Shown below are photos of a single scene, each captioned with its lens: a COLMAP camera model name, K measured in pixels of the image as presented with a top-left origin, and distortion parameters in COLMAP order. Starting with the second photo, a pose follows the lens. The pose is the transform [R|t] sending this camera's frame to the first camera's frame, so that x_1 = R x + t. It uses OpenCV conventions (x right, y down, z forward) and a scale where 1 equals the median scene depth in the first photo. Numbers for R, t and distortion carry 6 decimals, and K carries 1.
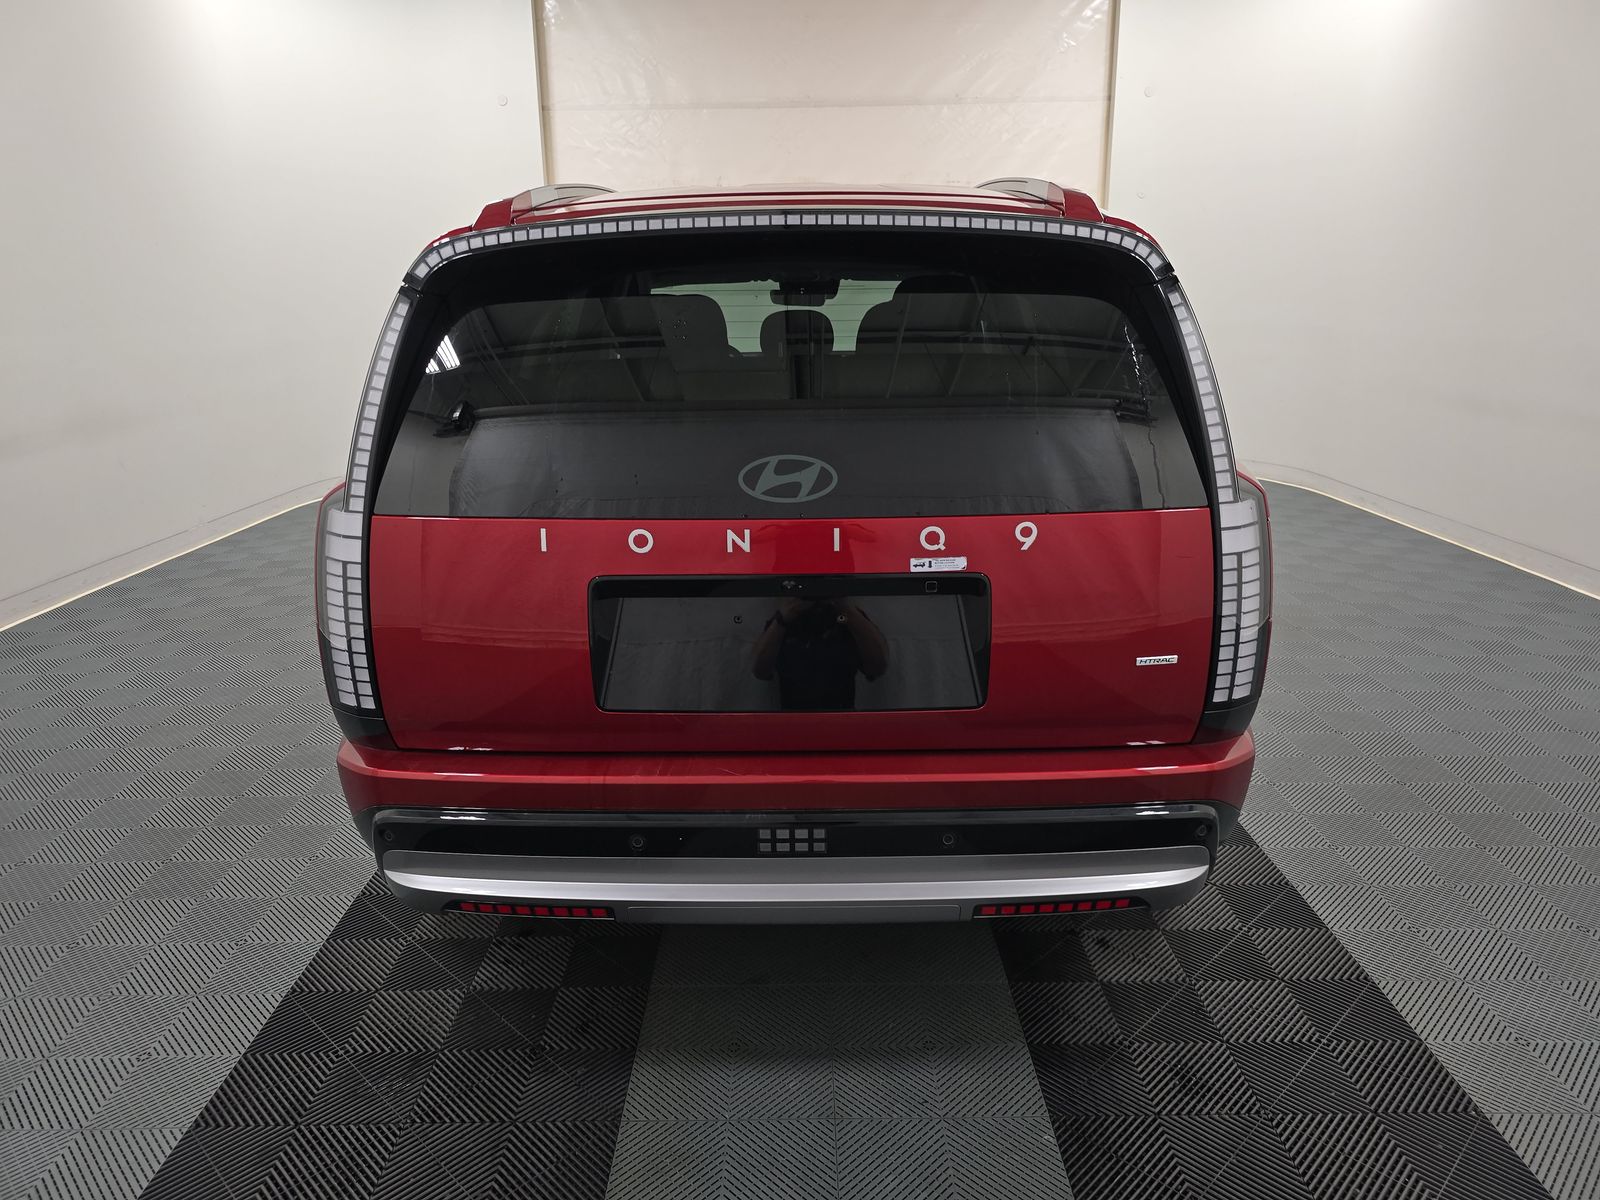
lens RADIAL K [[1077.7, 0, 800.0], [0, 1077.7, 600.0], [0, 0, 1]] dist [0.000665, 0.001691]
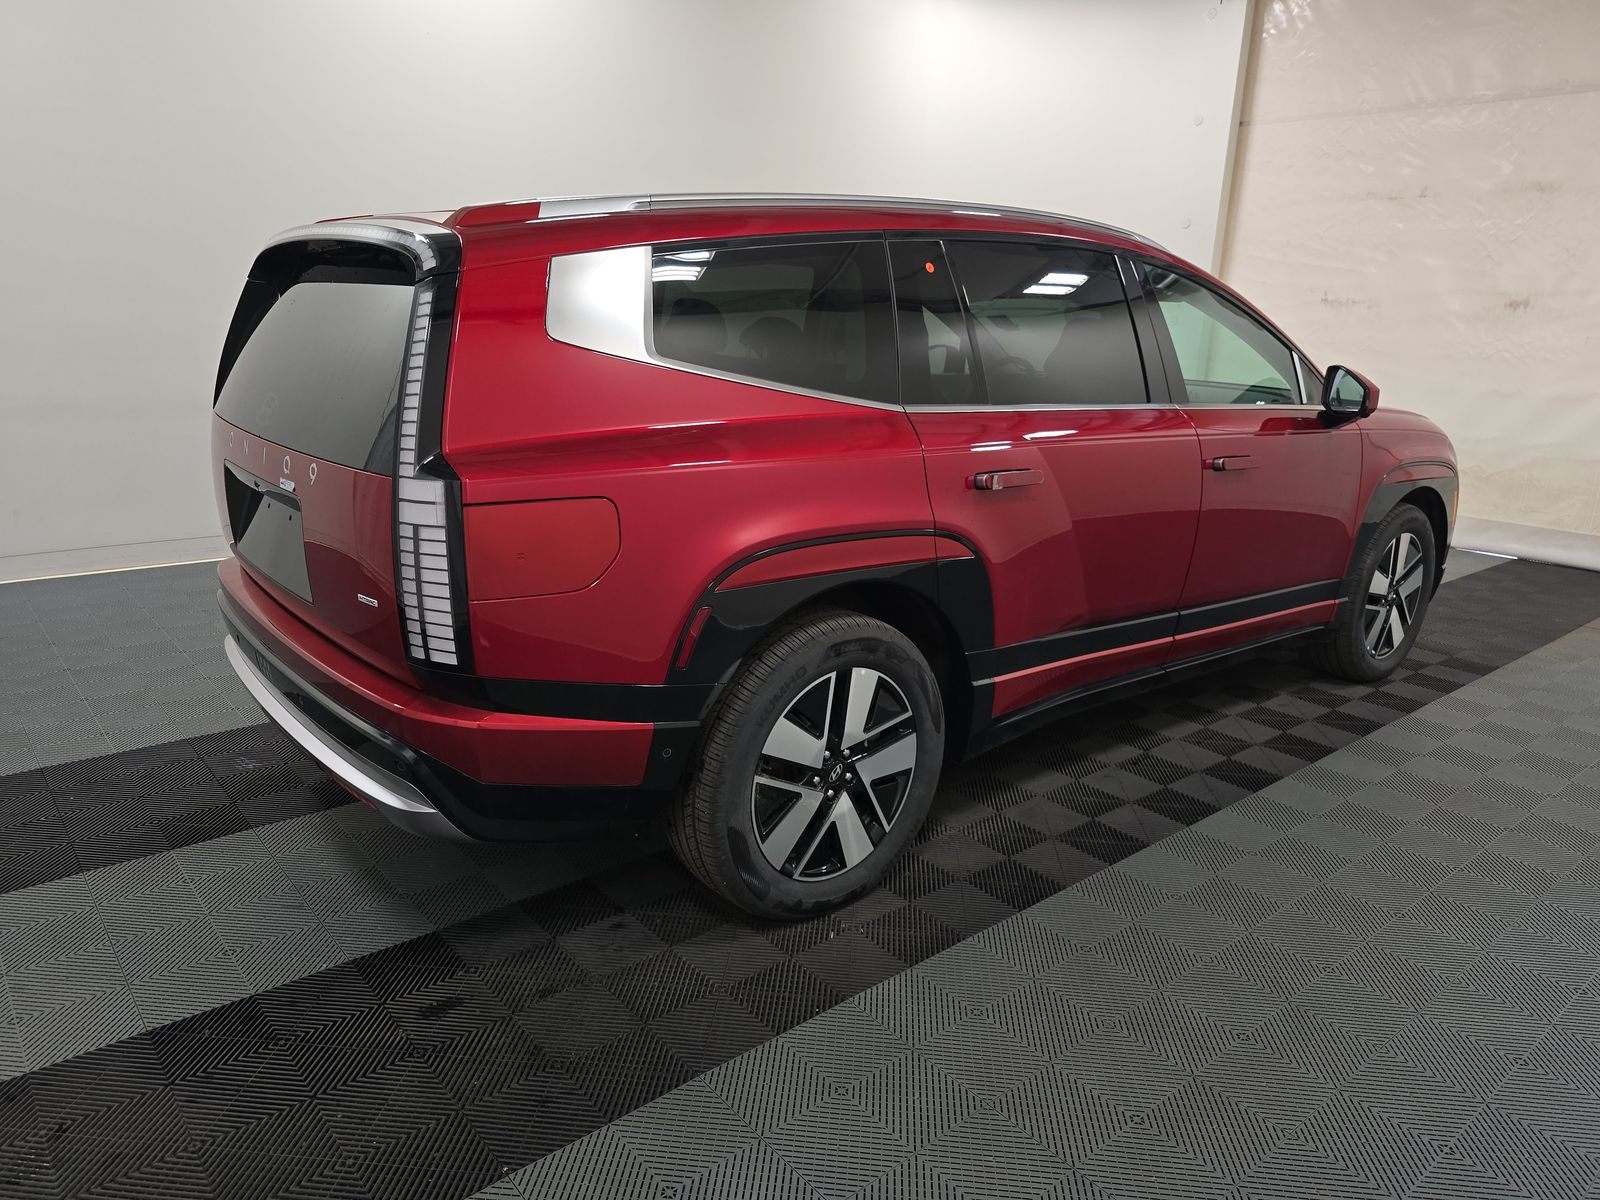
lens RADIAL K [[1077.7, 0, 800.0], [0, 1077.7, 600.0], [0, 0, 1]] dist [0.000665, 0.001691]
pose [[0.637947, 0.213699, -0.739835, 1.233778], [-0.229676, 0.969800, 0.082078, -0.124274], [0.735032, 0.117561, 0.667763, 0.455319]]
